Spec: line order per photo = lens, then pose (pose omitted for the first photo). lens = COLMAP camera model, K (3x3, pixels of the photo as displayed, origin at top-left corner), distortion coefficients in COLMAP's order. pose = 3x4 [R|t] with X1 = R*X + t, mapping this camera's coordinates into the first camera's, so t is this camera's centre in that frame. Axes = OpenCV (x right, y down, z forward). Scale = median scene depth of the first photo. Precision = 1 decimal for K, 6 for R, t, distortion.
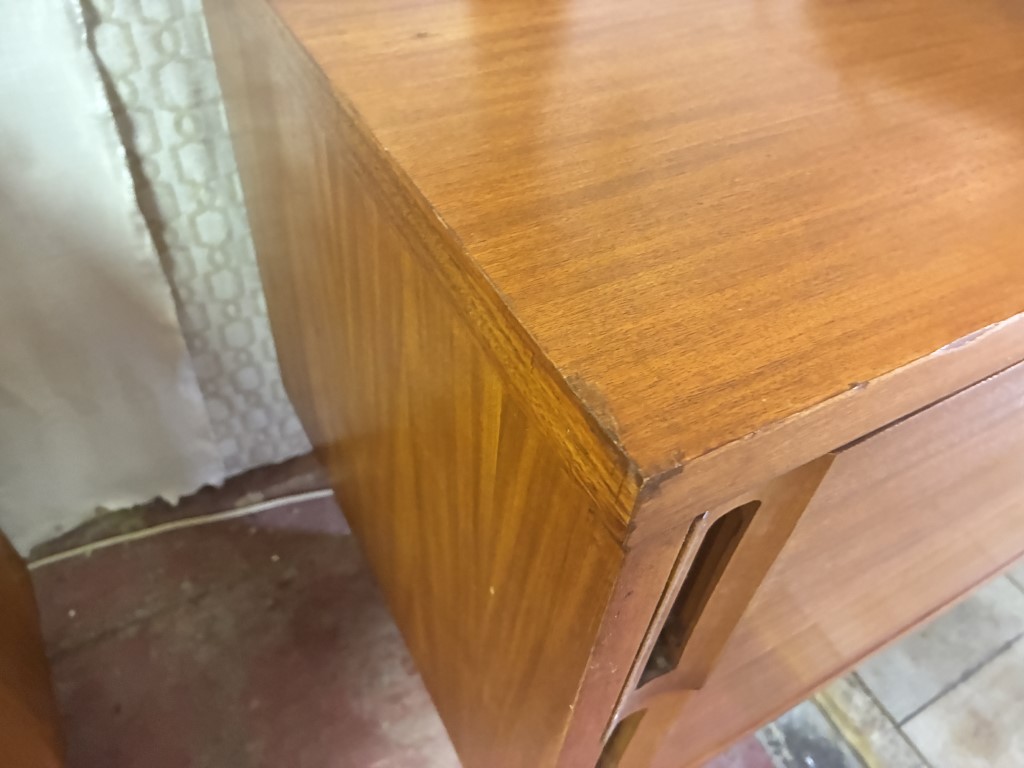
lens RADIAL K [[786.3, 0, 512.0], [0, 786.3, 384.0], [0, 0, 1]] dist [0.064577, -0.111885]
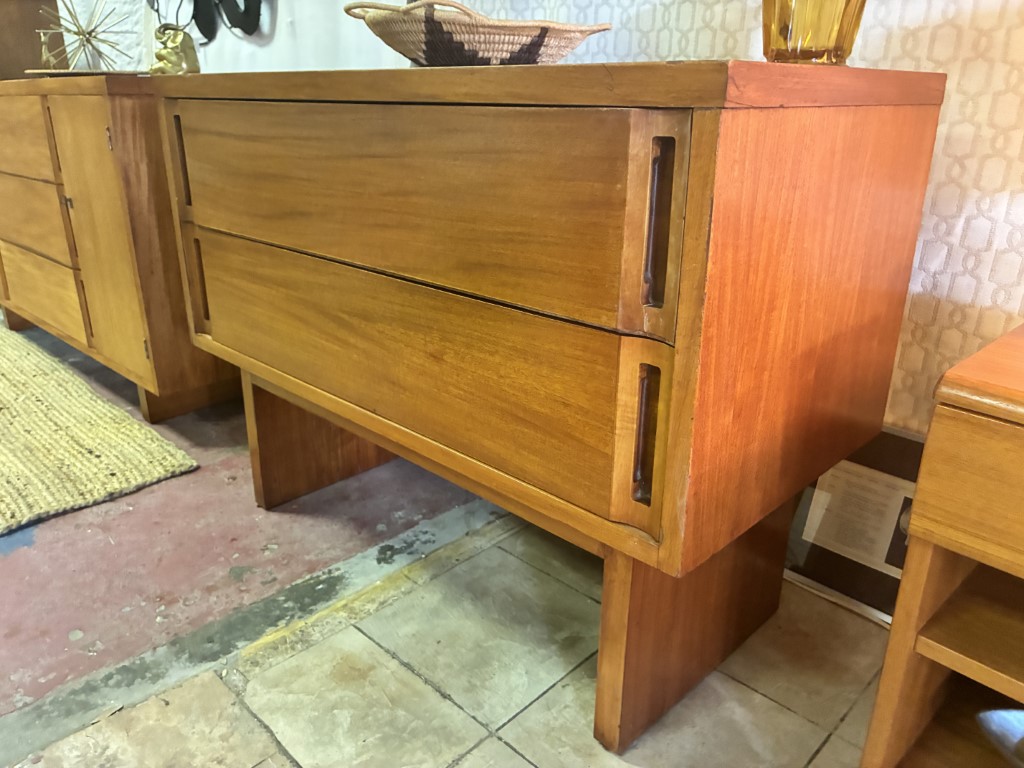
lens RADIAL K [[777.9, 0, 506.1], [0, 777.9, 382.4], [0, 0, 1]] dist [0.010870, 0.004457]
pose [[0.281066, 0.271130, -0.920592, 1.888112], [-0.698280, 0.715821, -0.002371, -0.015015], [0.658337, 0.643497, 0.390518, 0.504537]]
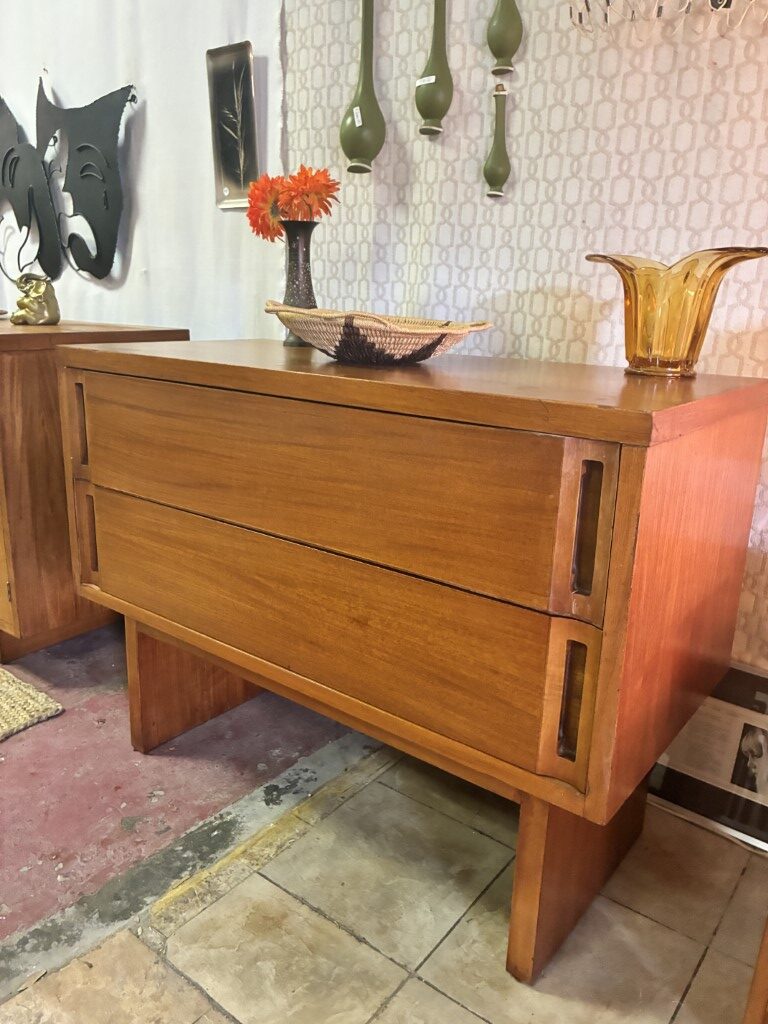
lens RADIAL K [[771.1, 0, 384.0], [0, 771.1, 512.0], [0, 0, 1]] dist [0.071397, -0.106911]
pose [[0.397719, 0.190873, -0.897434, 1.912727], [-0.679024, 0.719044, -0.147994, 0.060222], [0.617046, 0.668239, 0.415585, 0.231254]]
